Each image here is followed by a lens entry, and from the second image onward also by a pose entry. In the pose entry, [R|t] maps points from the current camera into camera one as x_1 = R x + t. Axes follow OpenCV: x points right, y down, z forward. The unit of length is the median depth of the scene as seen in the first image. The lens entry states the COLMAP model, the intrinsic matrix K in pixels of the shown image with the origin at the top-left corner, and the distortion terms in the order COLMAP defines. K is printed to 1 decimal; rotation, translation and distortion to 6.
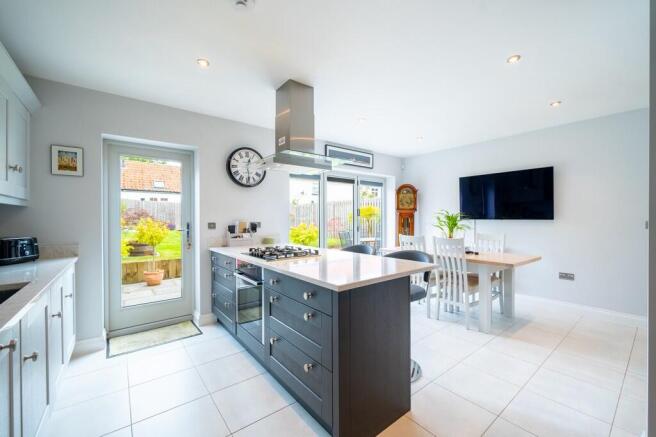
lens RADIAL K [[269.3, 0, 325.0], [0, 269.3, 218.1], [0, 0, 1]] dist [-0.002280, -0.000102]
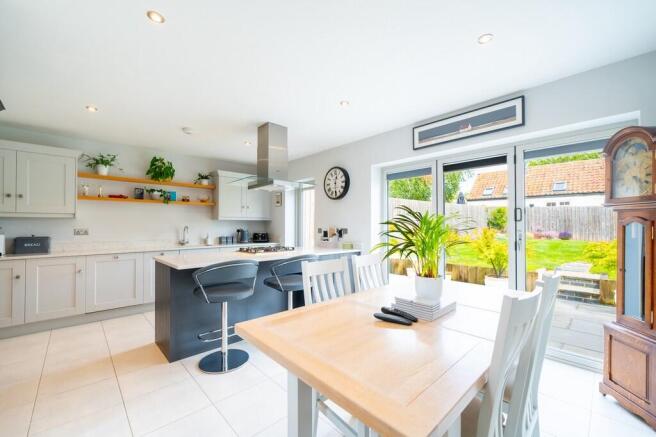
lens RADIAL K [[269.3, 0, 325.0], [0, 269.3, 222.9], [0, 0, 1]] dist [-0.002280, -0.000102]
pose [[0.083483, -0.008069, -0.996476, 0.797715], [-0.001296, 0.999965, -0.008206, -0.000642], [0.996508, 0.001977, 0.083470, 0.751653]]
